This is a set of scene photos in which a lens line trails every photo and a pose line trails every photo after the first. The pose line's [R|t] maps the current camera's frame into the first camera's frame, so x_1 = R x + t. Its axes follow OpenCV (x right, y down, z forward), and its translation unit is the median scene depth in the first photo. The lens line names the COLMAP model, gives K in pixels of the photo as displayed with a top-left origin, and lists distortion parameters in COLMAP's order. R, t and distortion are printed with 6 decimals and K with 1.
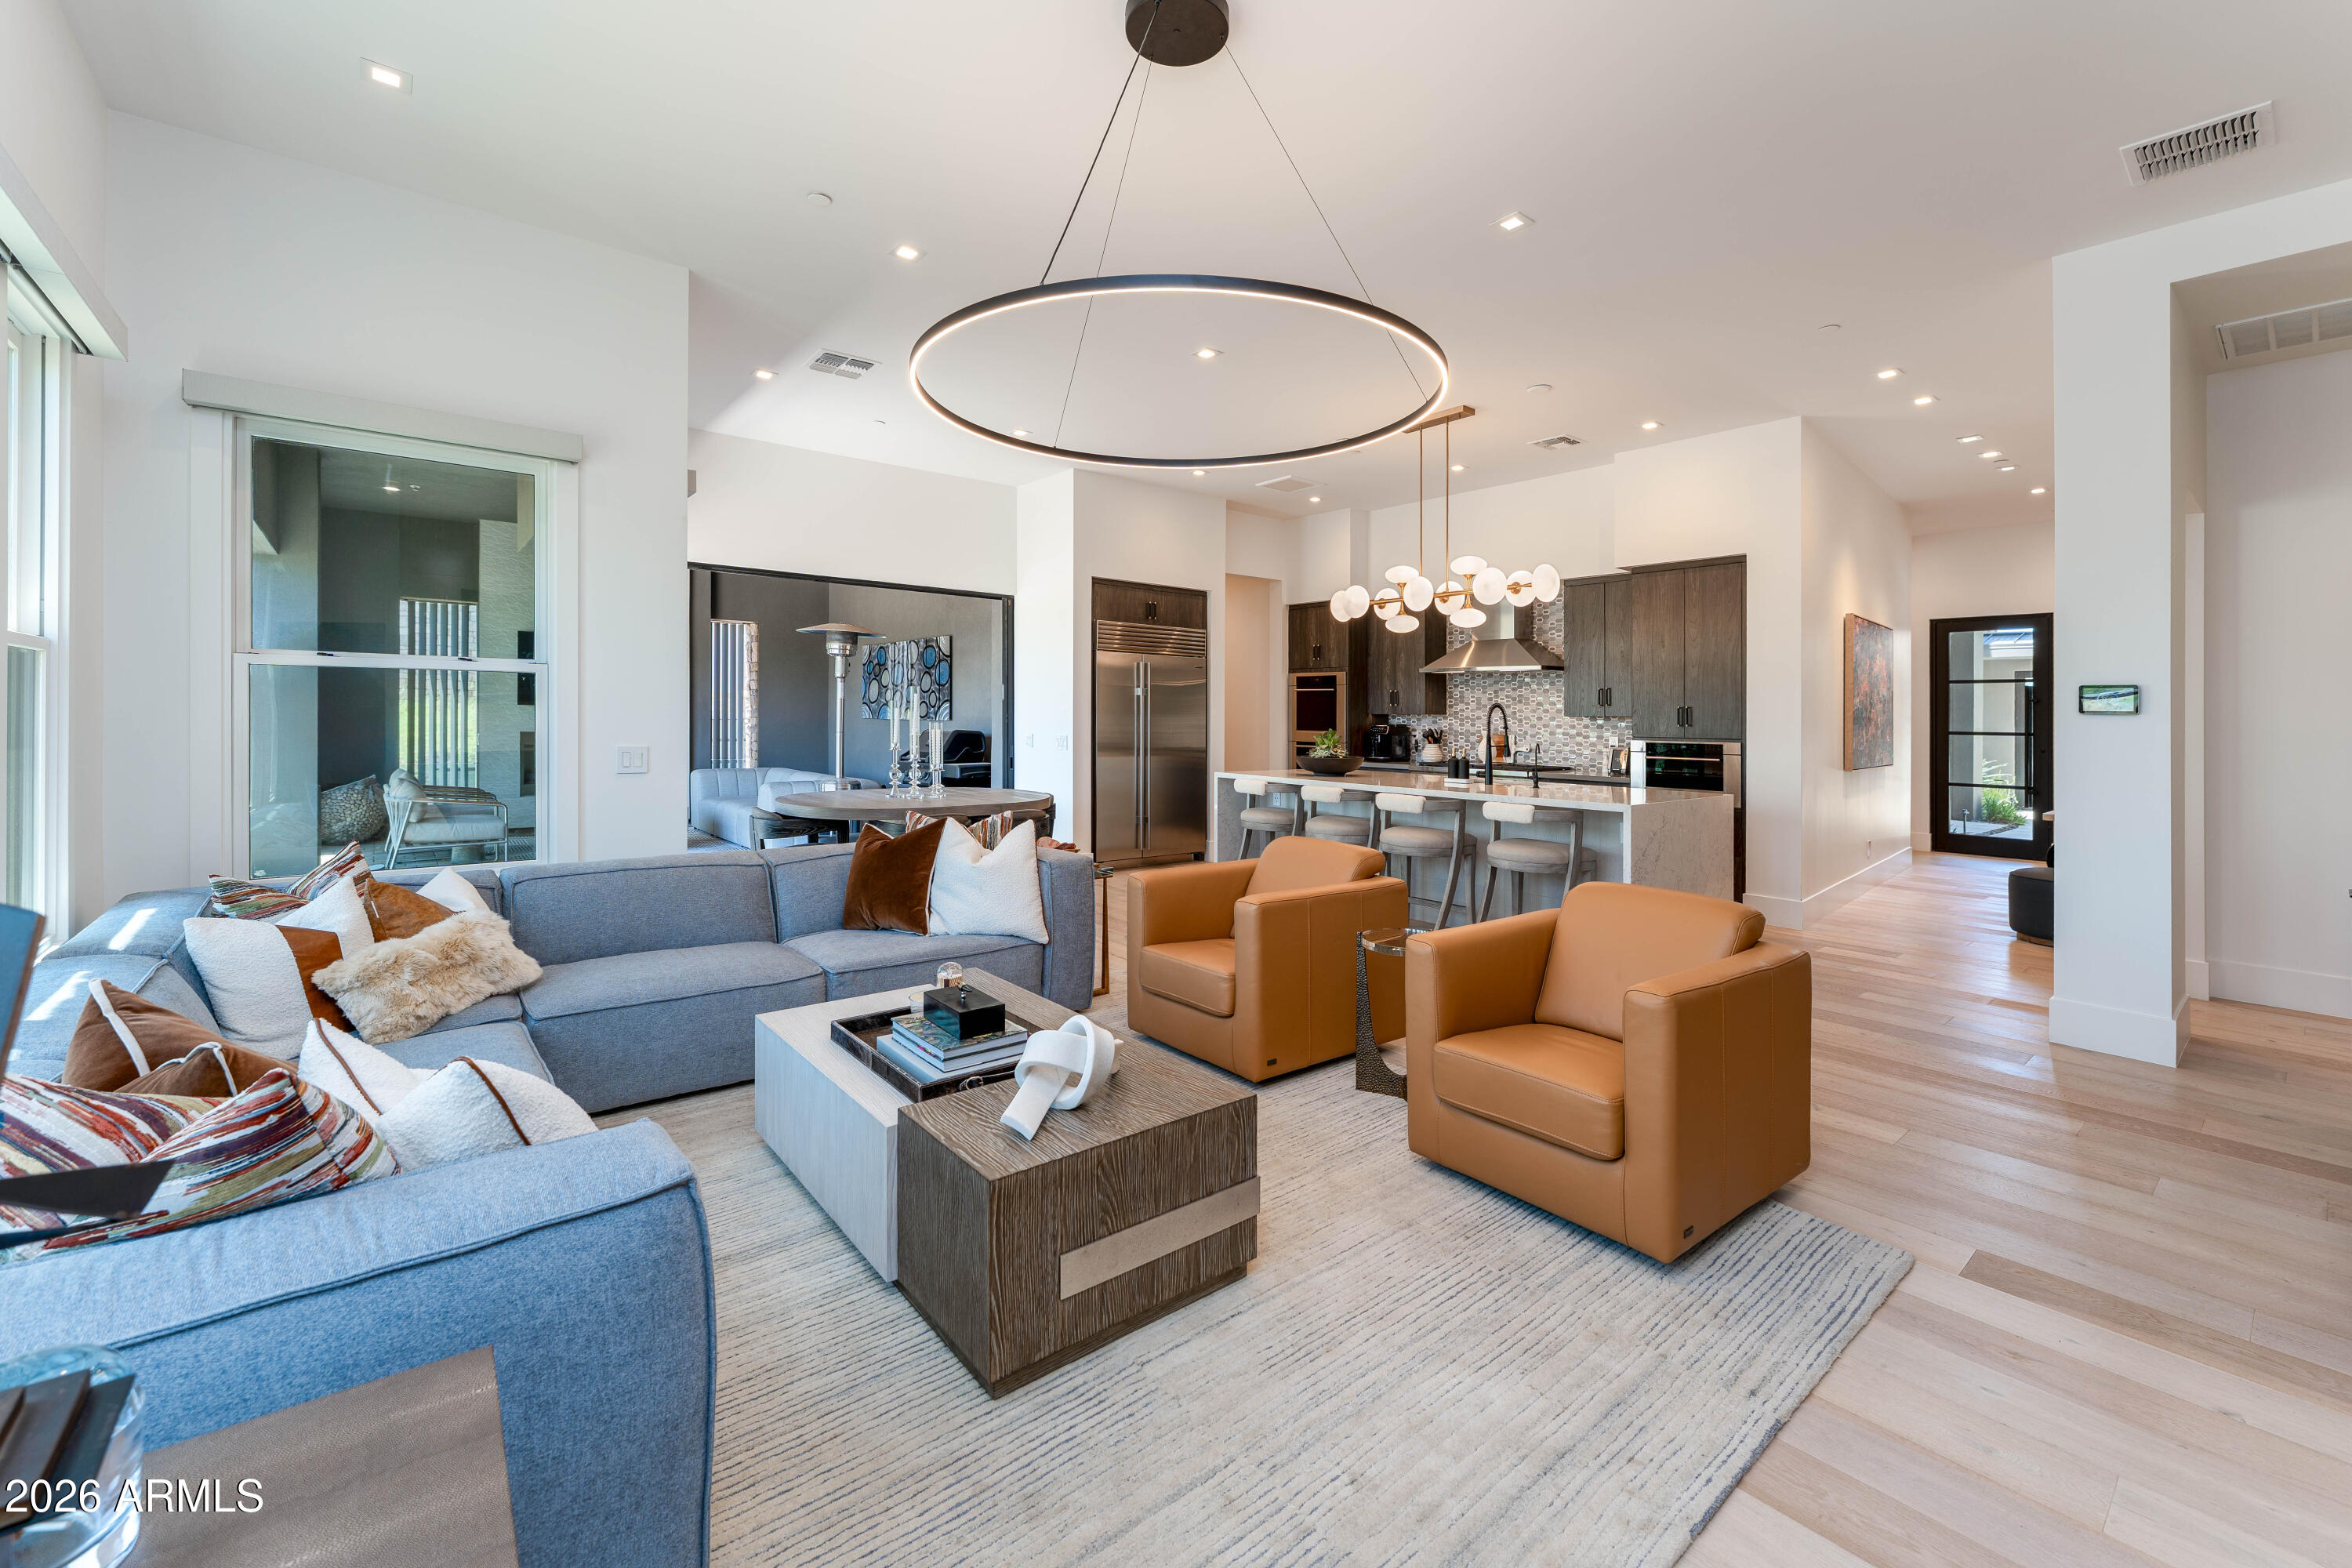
lens RADIAL K [[958.1, 0, 1162.2], [0, 958.1, 716.2], [0, 0, 1]] dist [-0.002110, -0.000212]
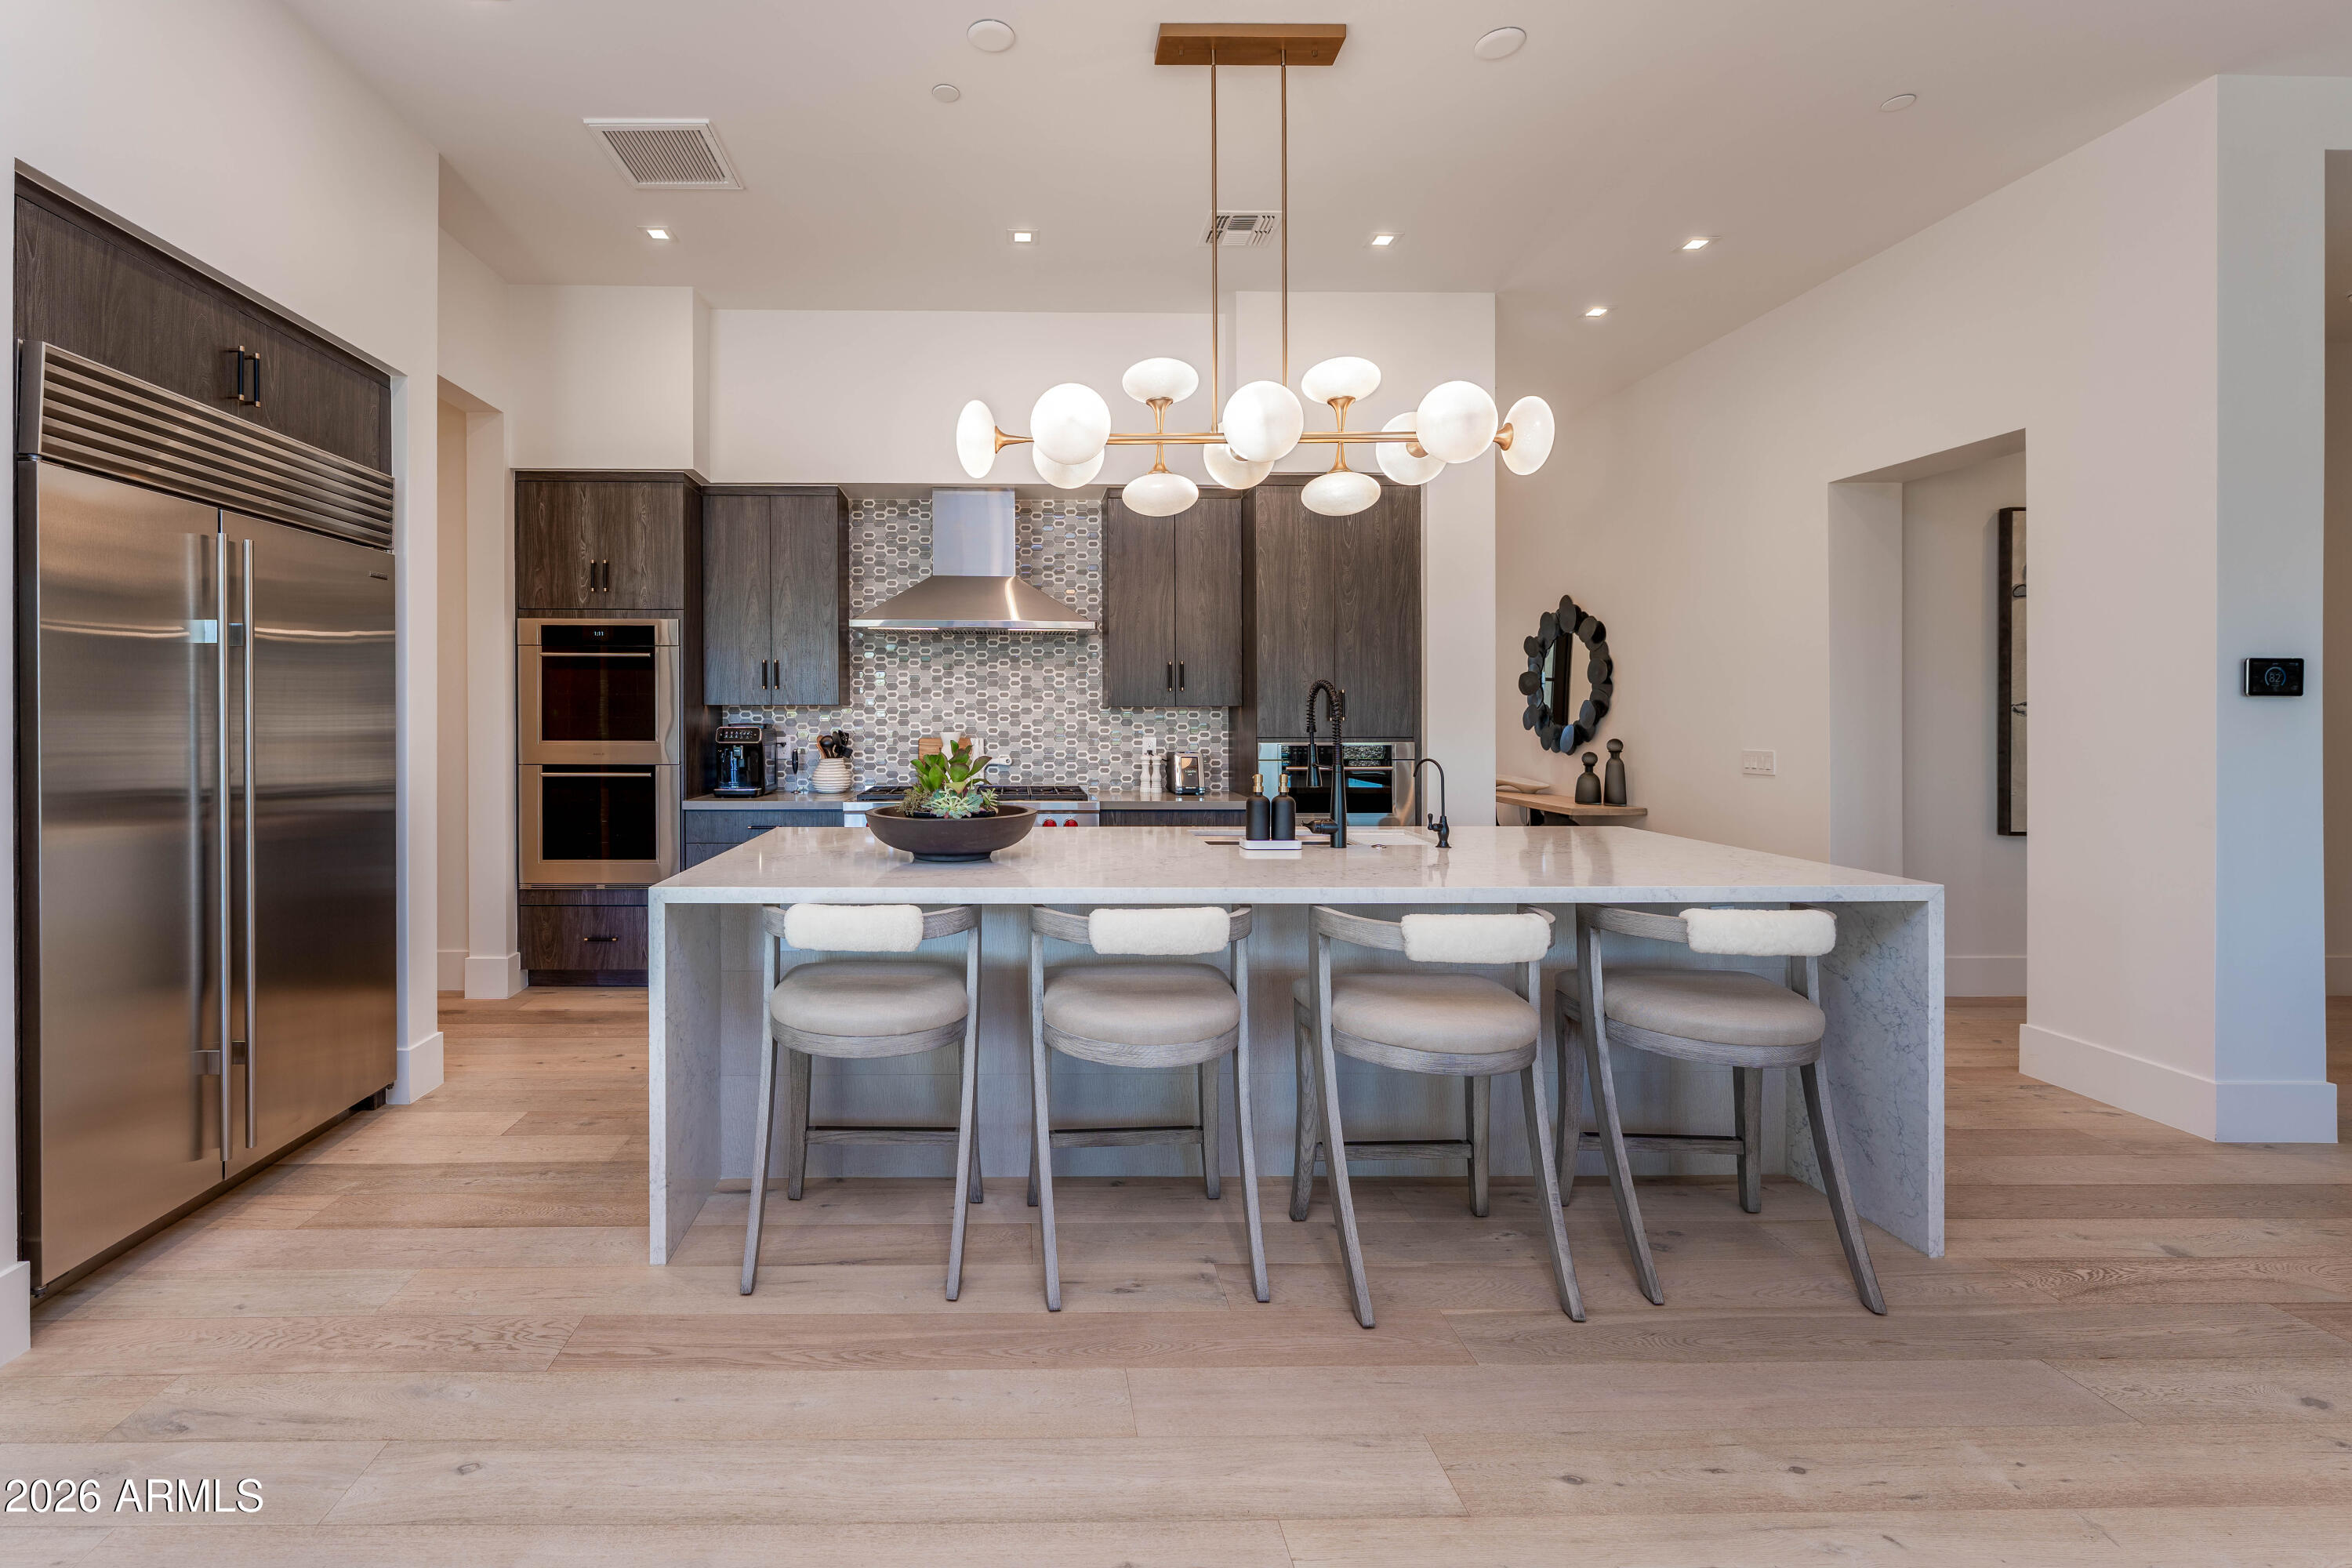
lens RADIAL K [[1068.2, 0, 1176.5], [0, 1068.2, 717.4], [0, 0, 1]] dist [-0.015380, -0.000137]
pose [[0.616954, -0.011064, 0.786922, -0.089761], [0.006194, 0.999938, 0.009202, 0.000723], [-0.786975, -0.000803, 0.616984, 0.510708]]
